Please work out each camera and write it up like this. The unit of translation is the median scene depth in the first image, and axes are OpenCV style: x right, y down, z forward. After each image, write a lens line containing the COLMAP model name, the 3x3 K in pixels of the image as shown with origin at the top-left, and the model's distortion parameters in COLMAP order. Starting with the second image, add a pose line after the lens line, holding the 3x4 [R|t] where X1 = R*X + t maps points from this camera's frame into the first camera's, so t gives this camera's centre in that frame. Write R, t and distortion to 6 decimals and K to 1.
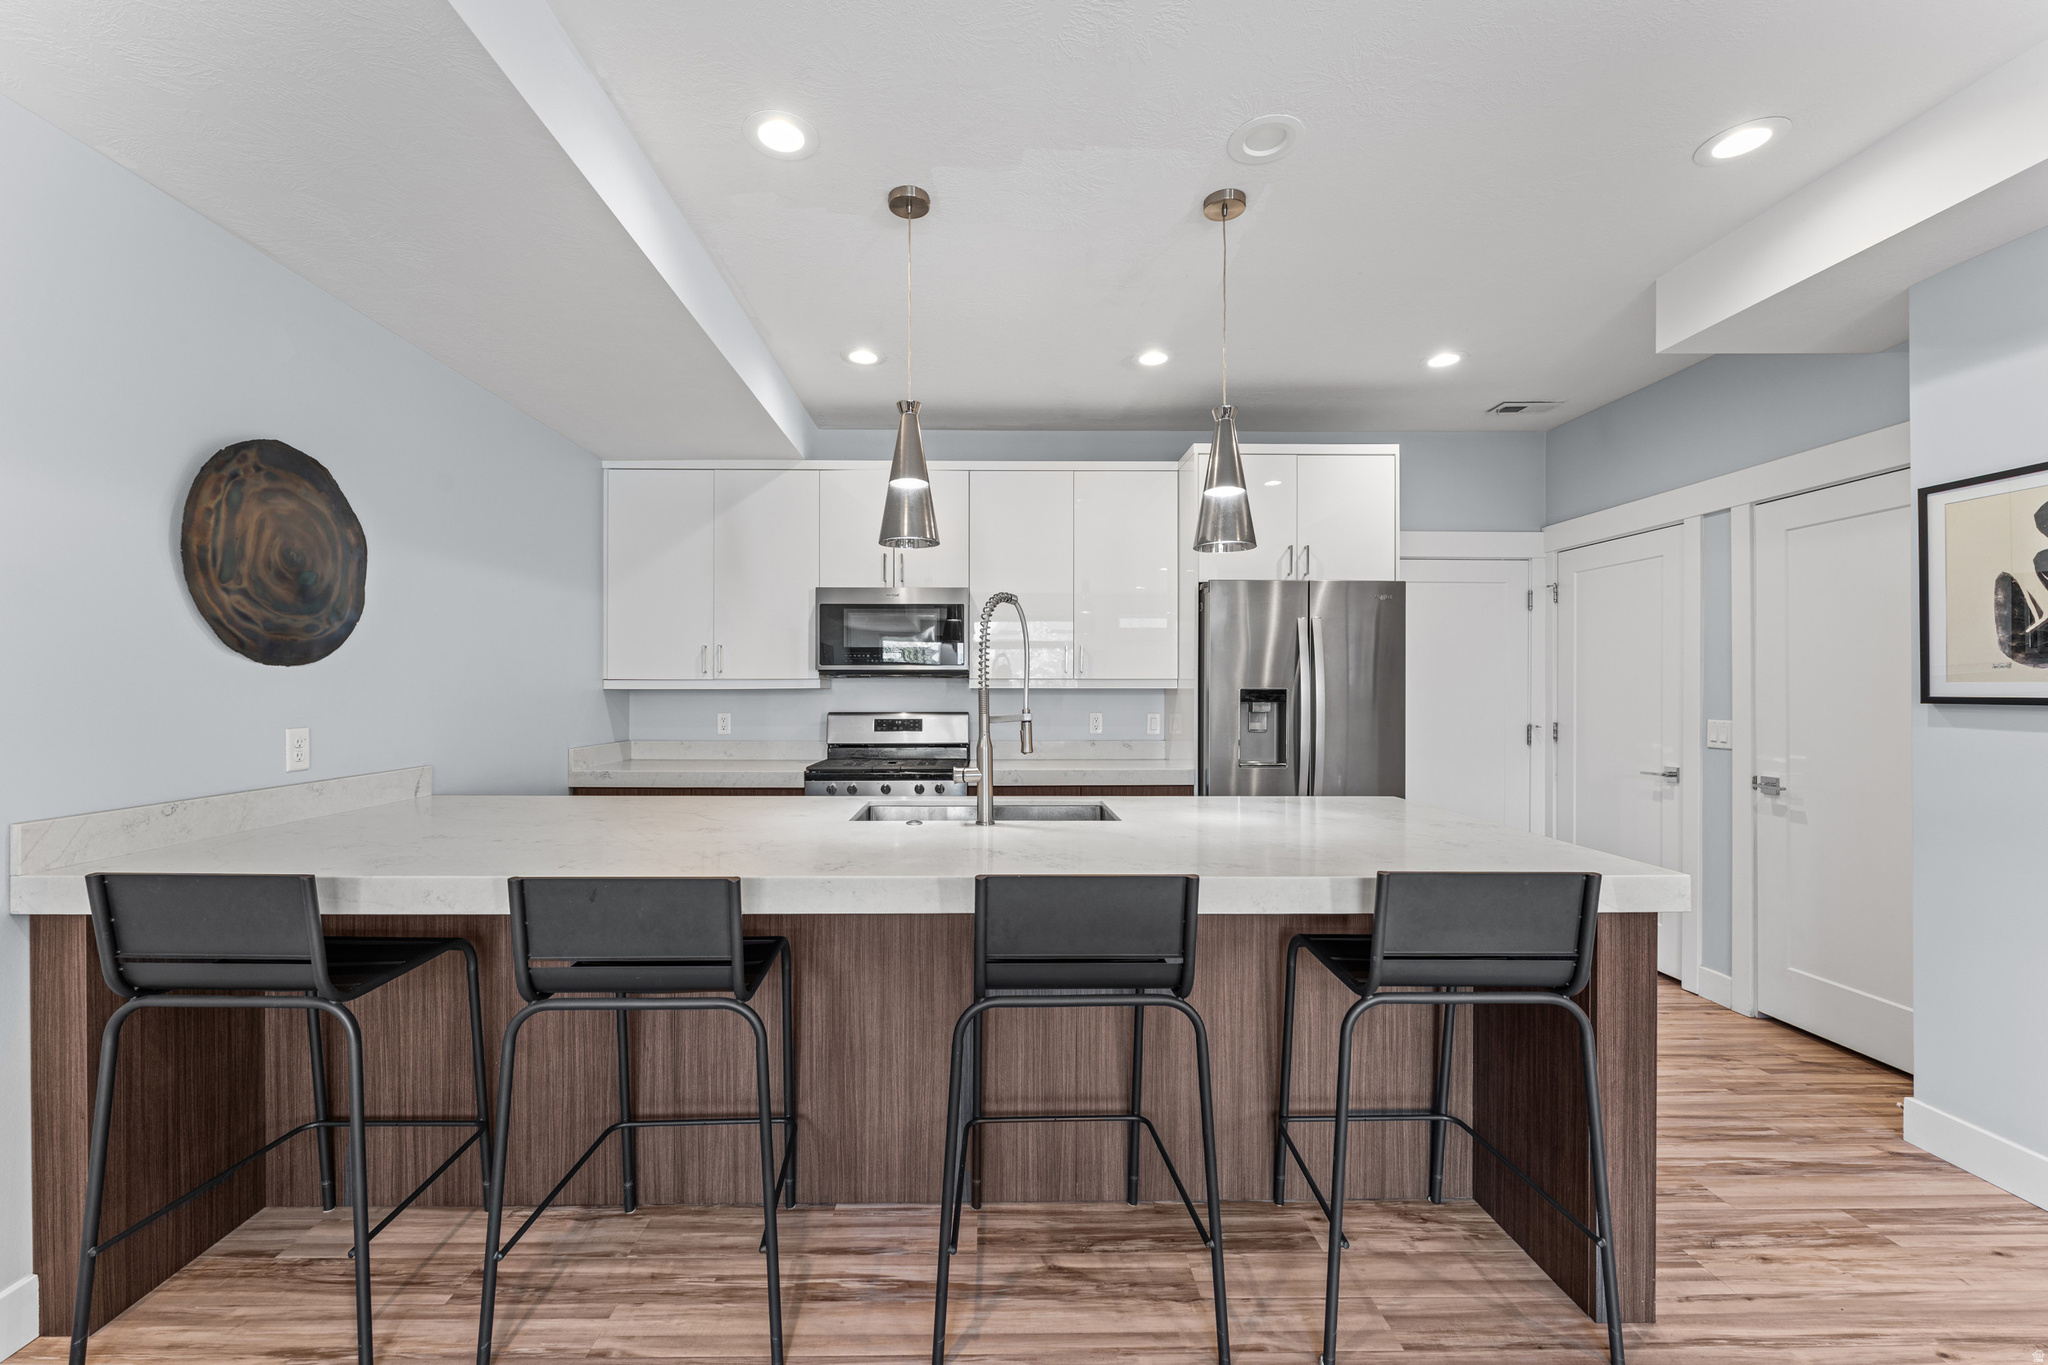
lens RADIAL K [[817.3, 0, 988.9], [0, 817.3, 686.4], [0, 0, 1]] dist [-0.001378, 0.000072]
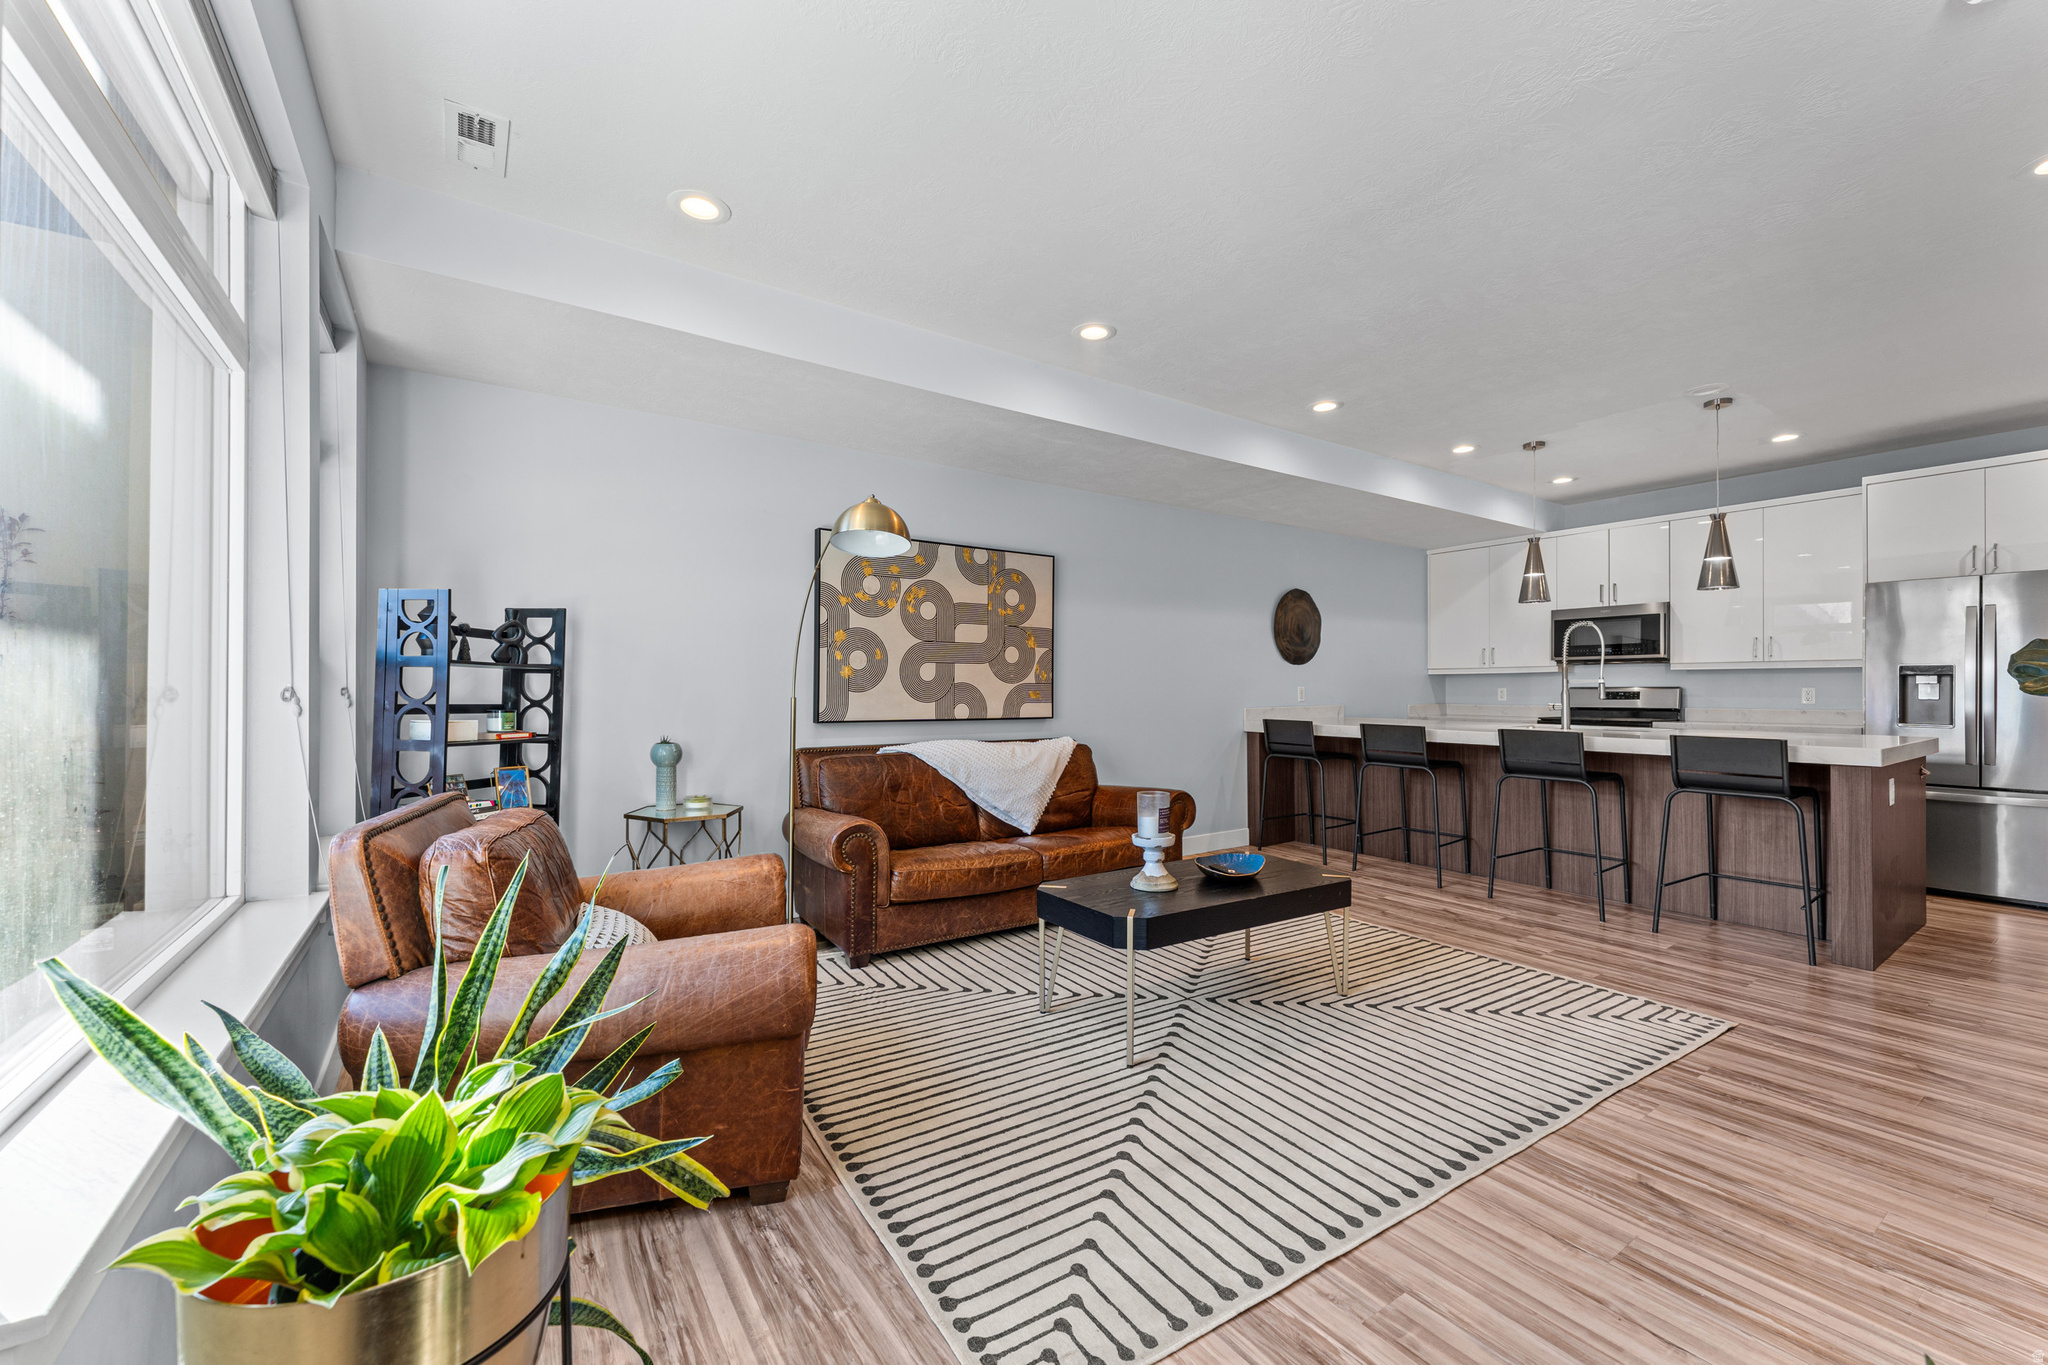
lens RADIAL K [[817.3, 0, 1017.6], [0, 817.3, 686.3], [0, 0, 1]] dist [-0.001378, 0.000072]
pose [[0.548635, -0.002799, -0.836057, 0.987859], [0.003803, 0.999992, -0.000852, 0.049048], [0.836053, -0.002712, 0.548642, -1.382247]]
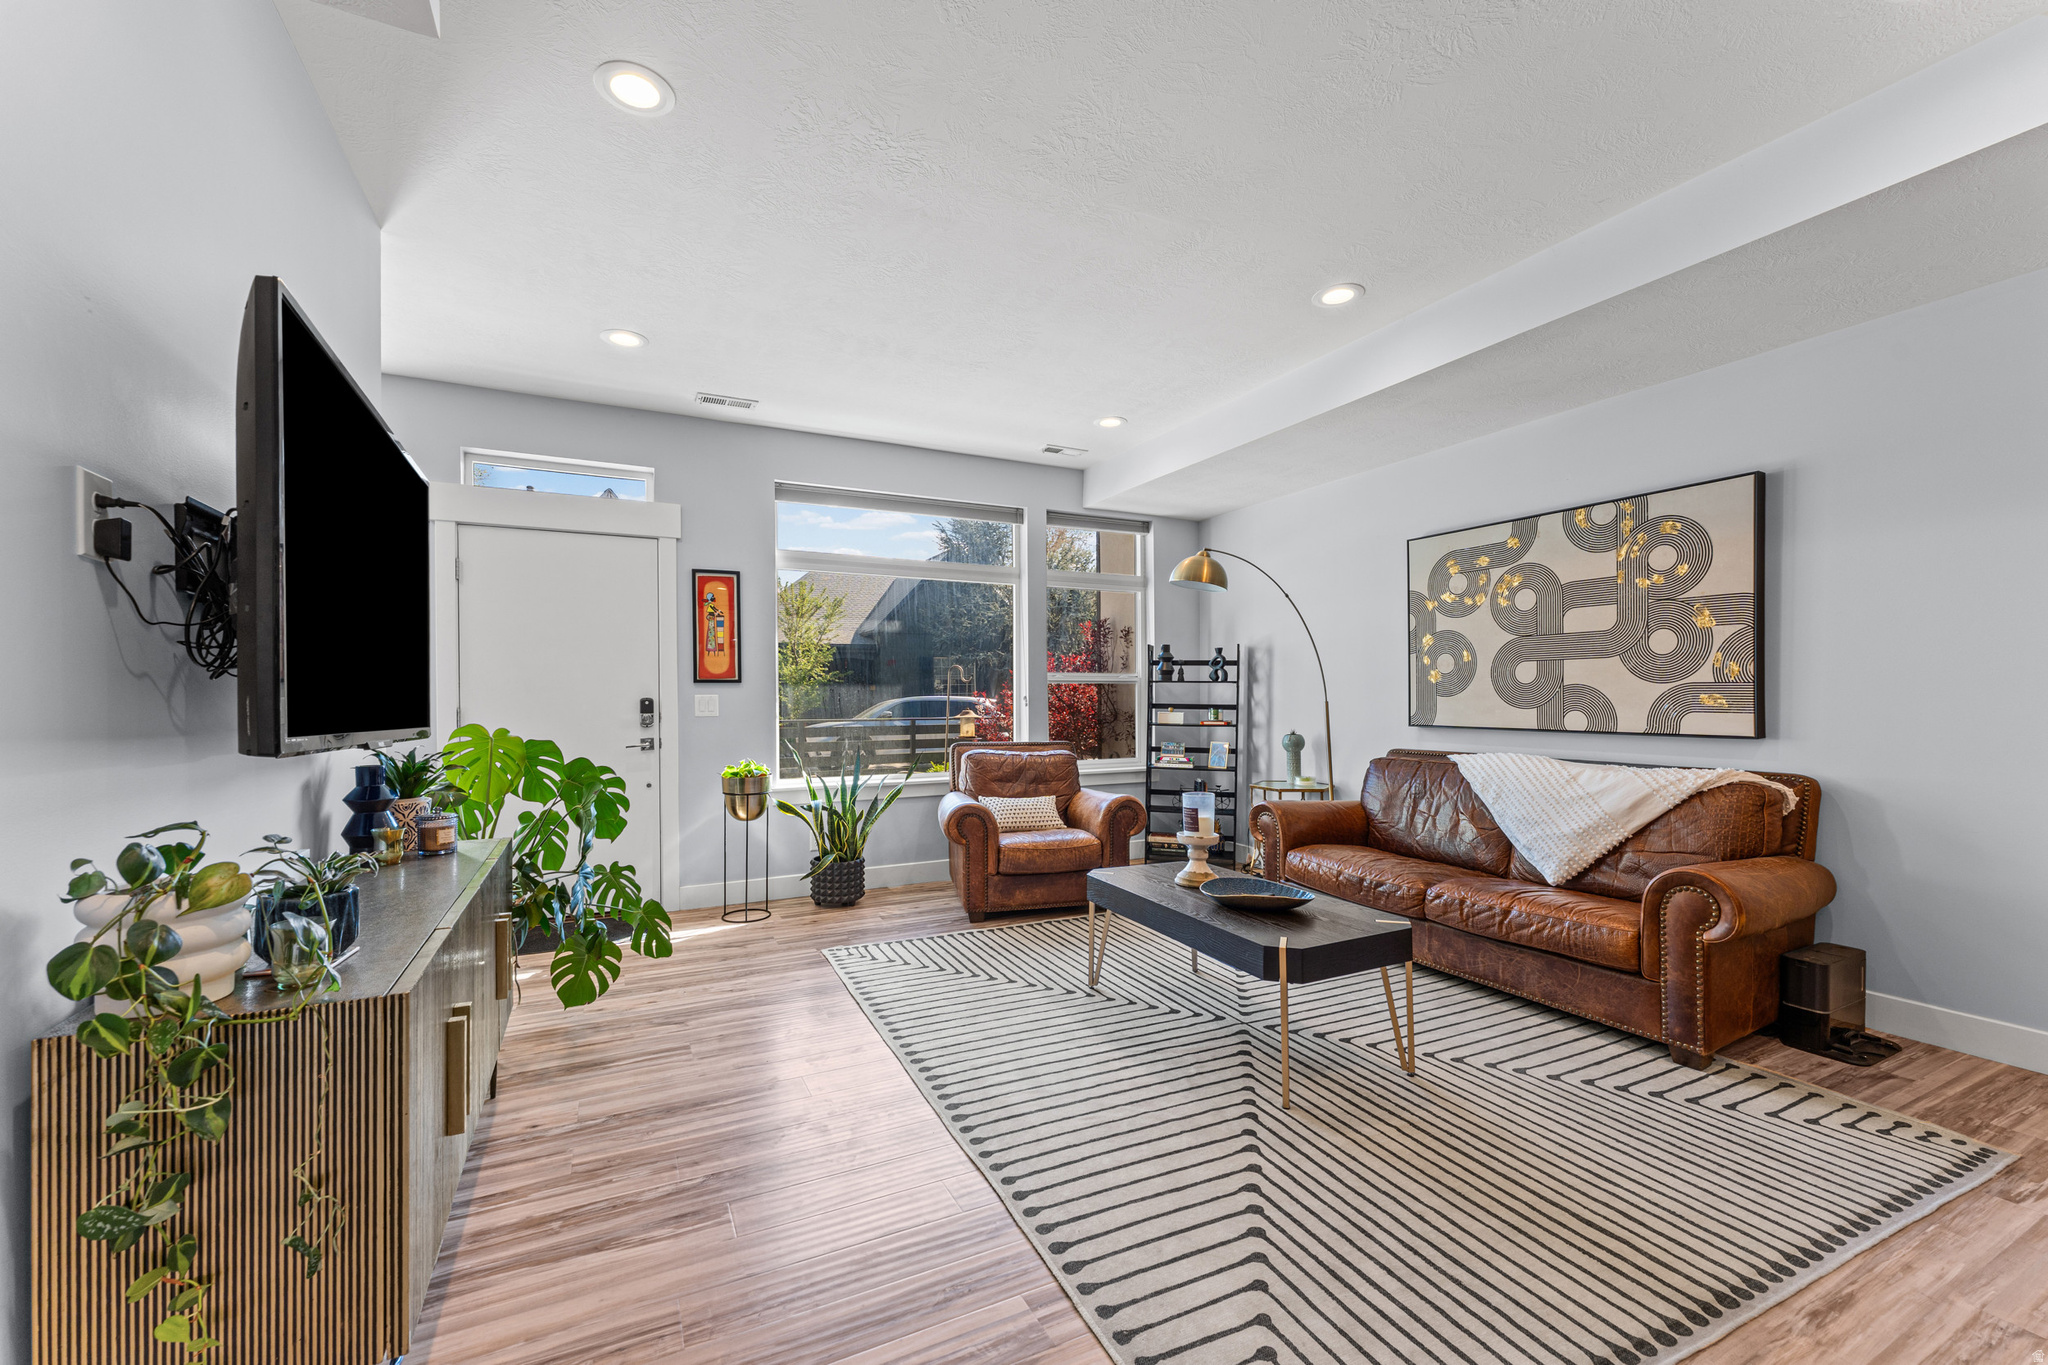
lens RADIAL K [[817.3, 0, 1014.4], [0, 817.3, 703.7], [0, 0, 1]] dist [-0.001378, 0.000072]
pose [[-0.901441, 0.008449, -0.432820, 0.880041], [0.008097, 0.999964, 0.002656, 0.062719], [0.432827, -0.001110, -0.901476, 0.573781]]
